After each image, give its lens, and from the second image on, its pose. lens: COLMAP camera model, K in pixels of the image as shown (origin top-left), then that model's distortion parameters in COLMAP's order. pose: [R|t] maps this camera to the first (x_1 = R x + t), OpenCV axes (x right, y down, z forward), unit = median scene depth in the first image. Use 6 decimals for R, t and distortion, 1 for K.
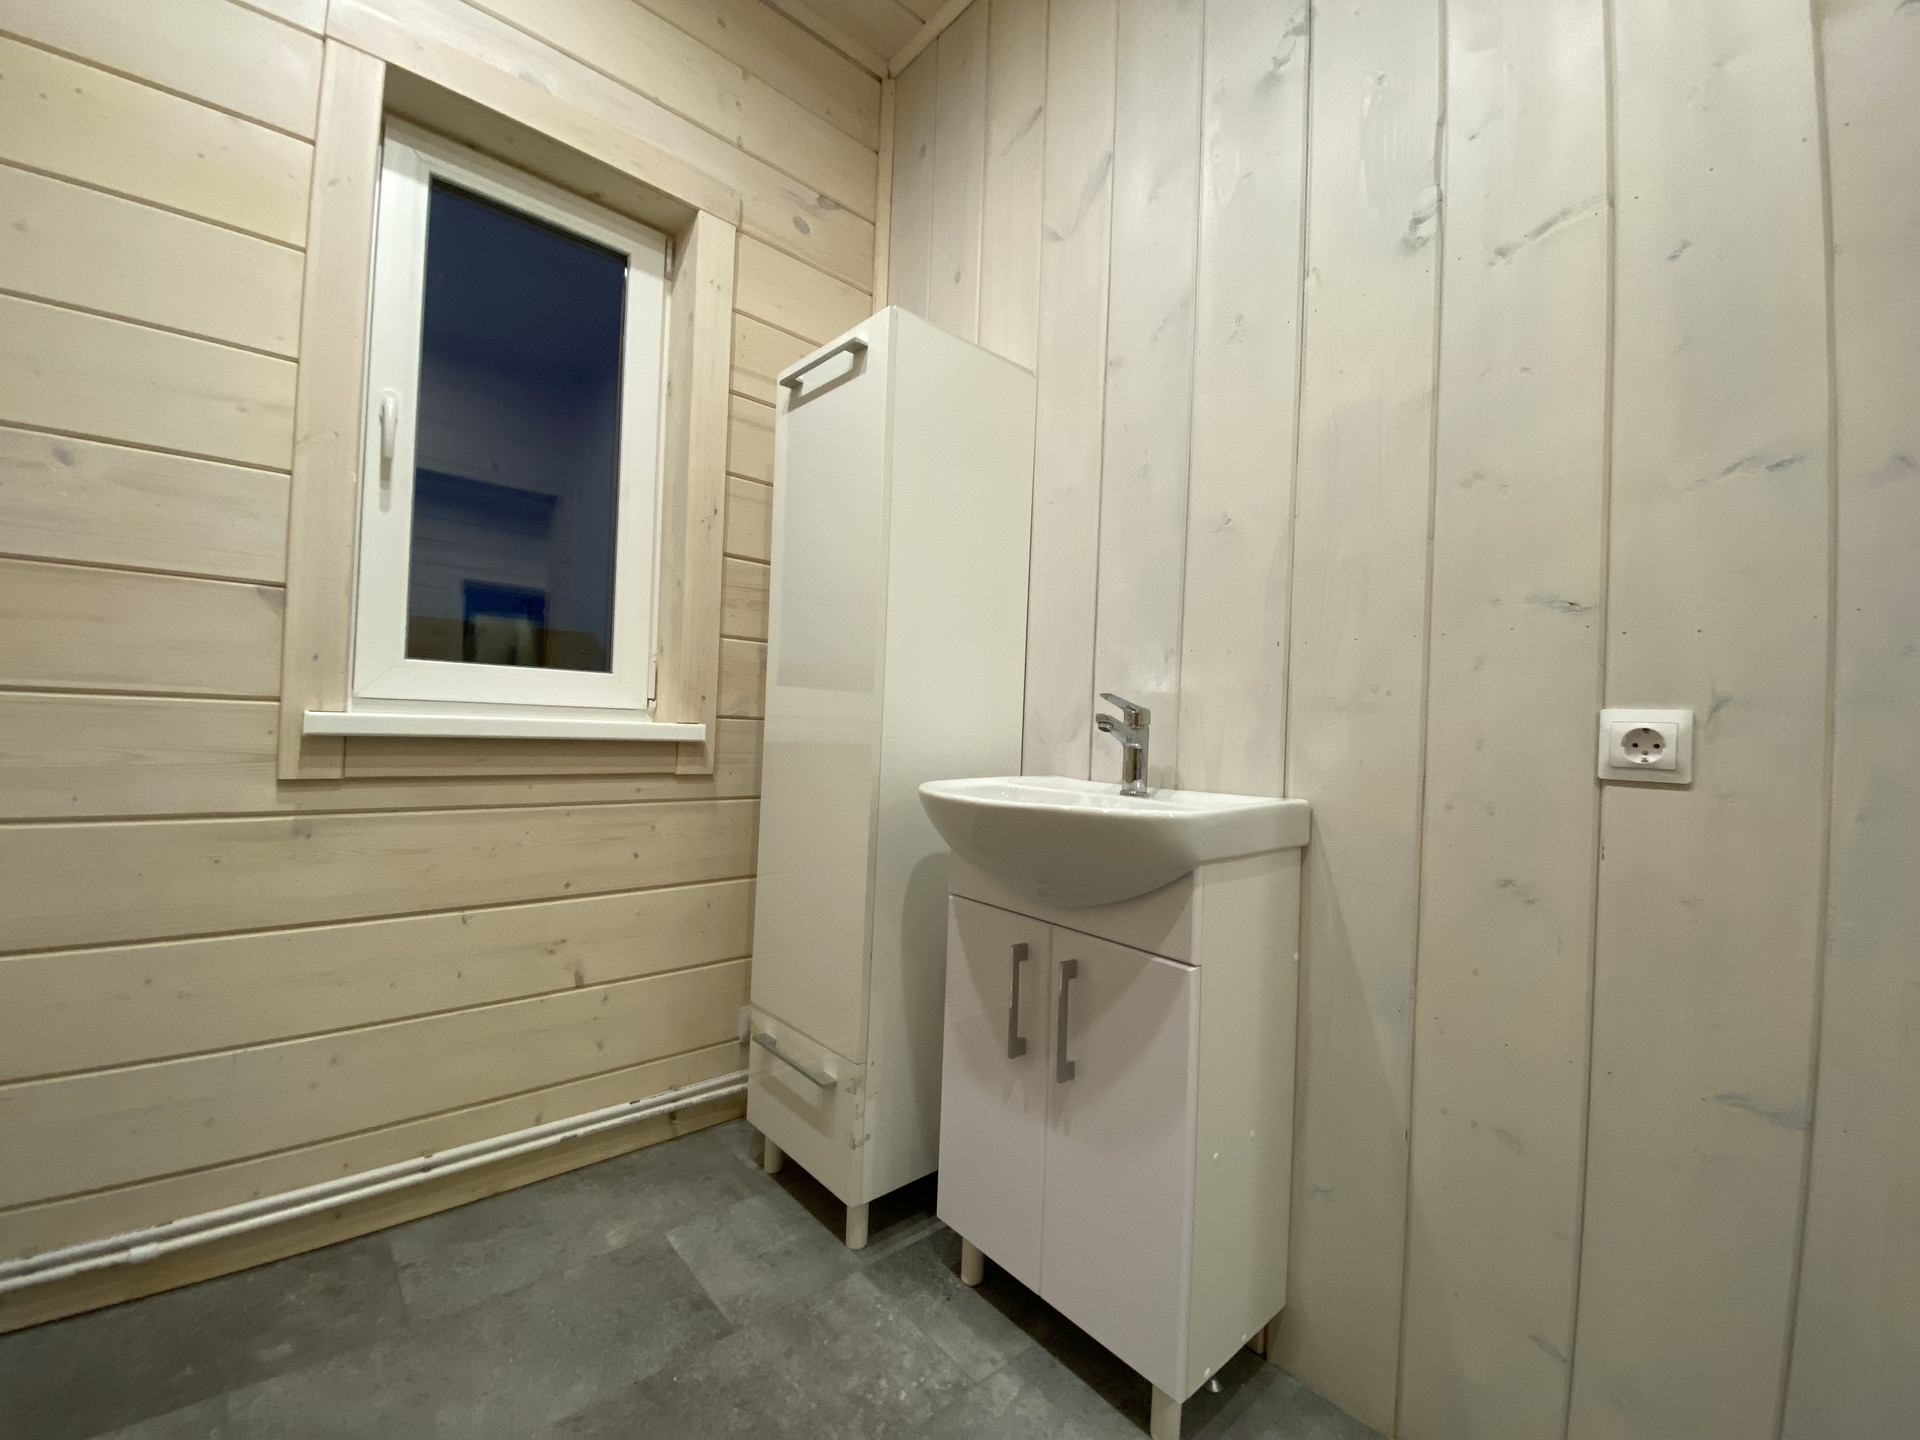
lens RADIAL K [[772.7, 0, 960.0], [0, 772.7, 720.0], [0, 0, 1]] dist [0.015370, -0.019590]
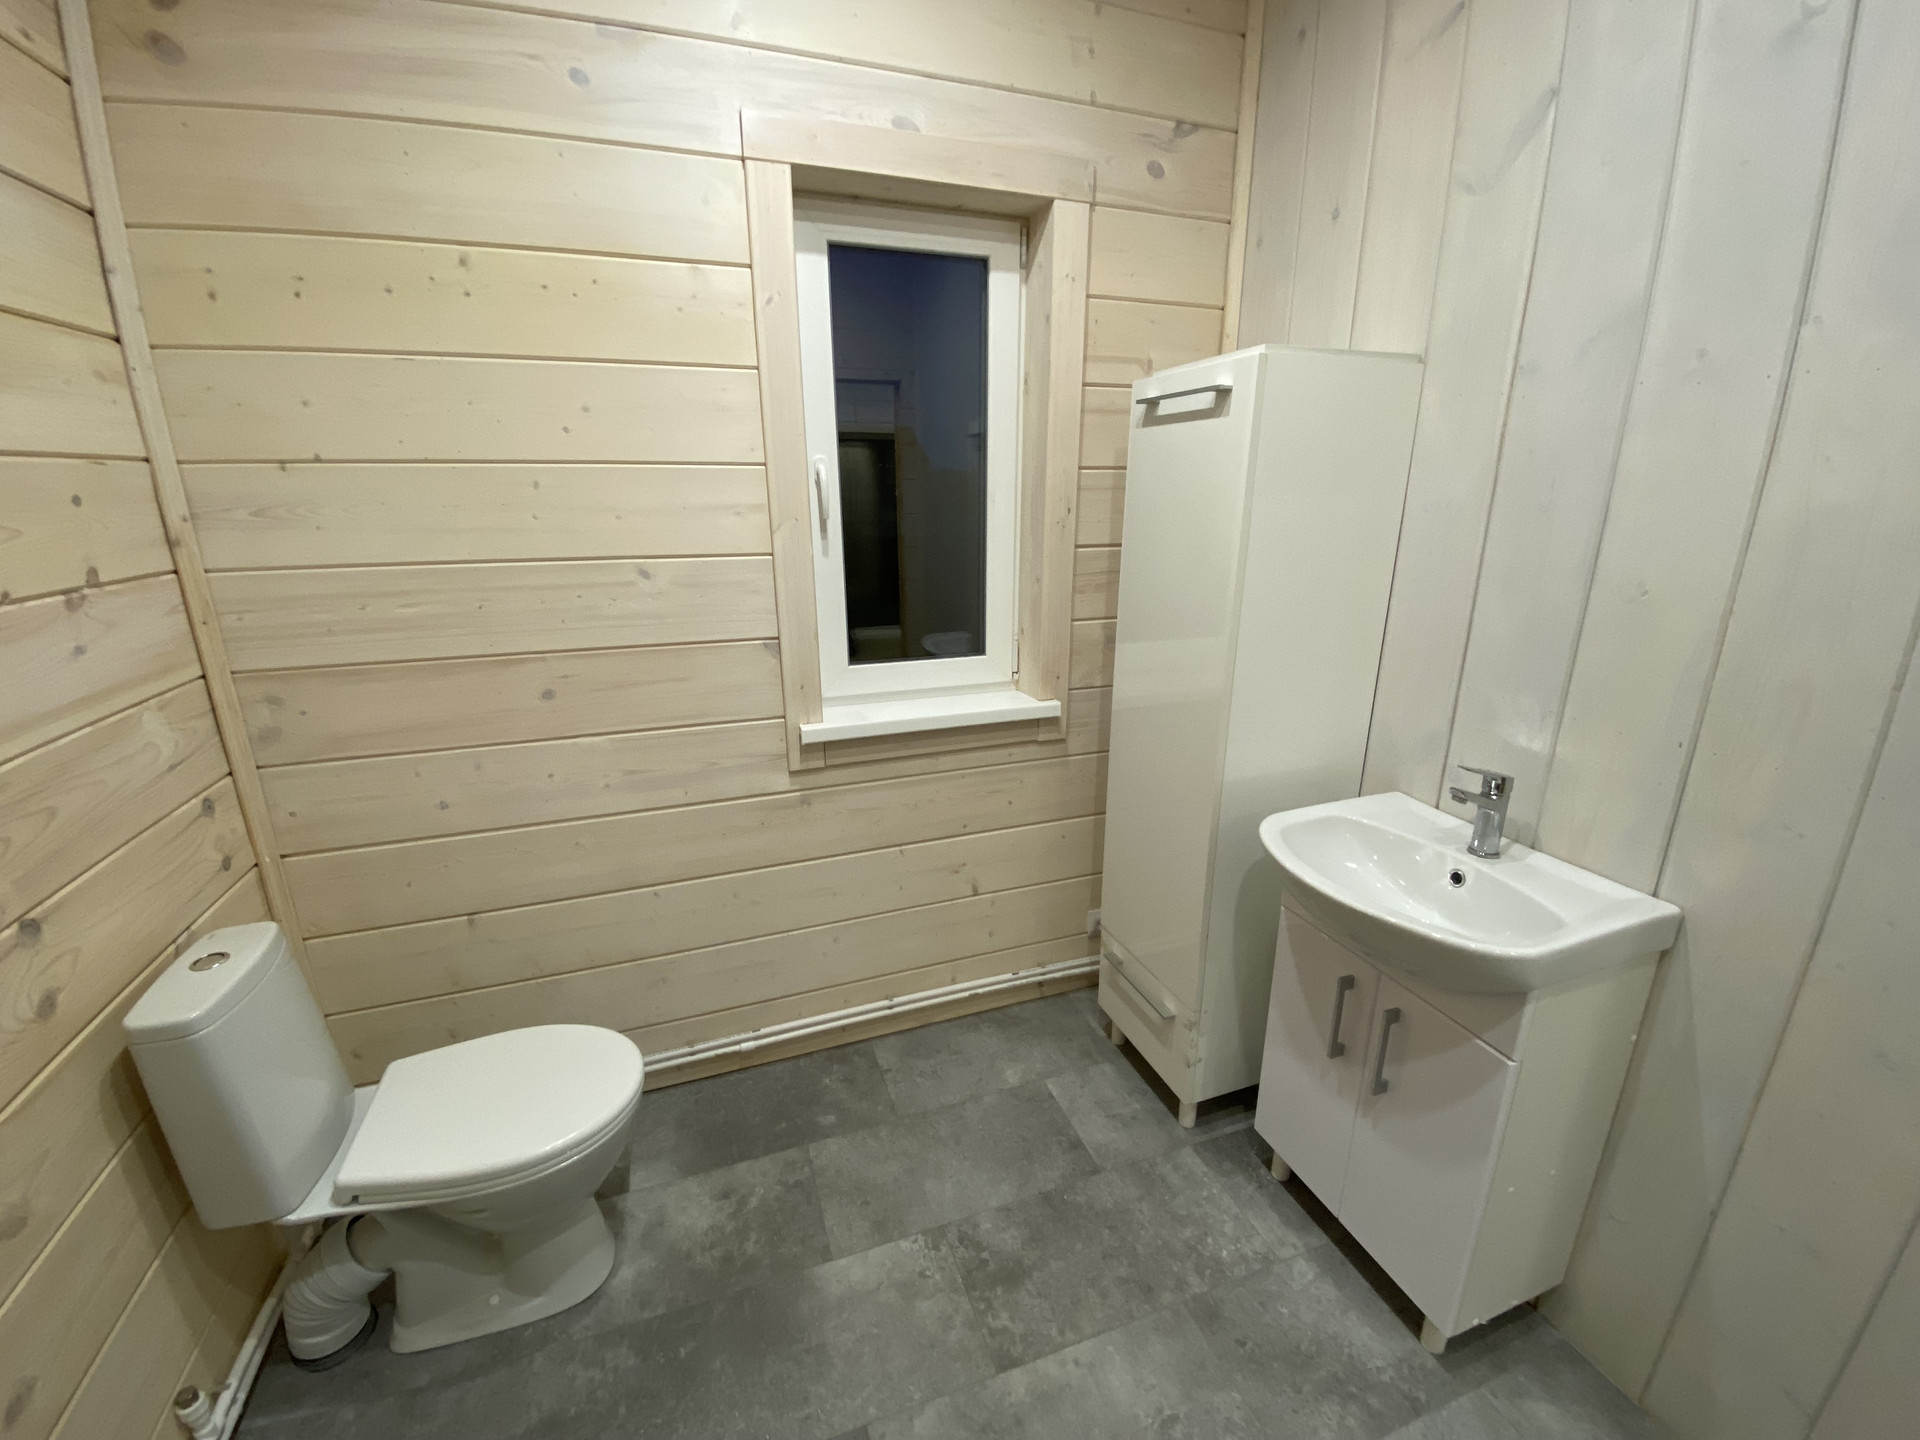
lens RADIAL K [[772.7, 0, 960.0], [0, 772.7, 720.0], [0, 0, 1]] dist [0.015370, -0.019590]
pose [[0.926621, 0.064690, -0.370390, -0.048548], [0.042613, 0.960673, 0.274392, -0.374796], [0.373575, -0.270041, 0.887423, -0.134681]]
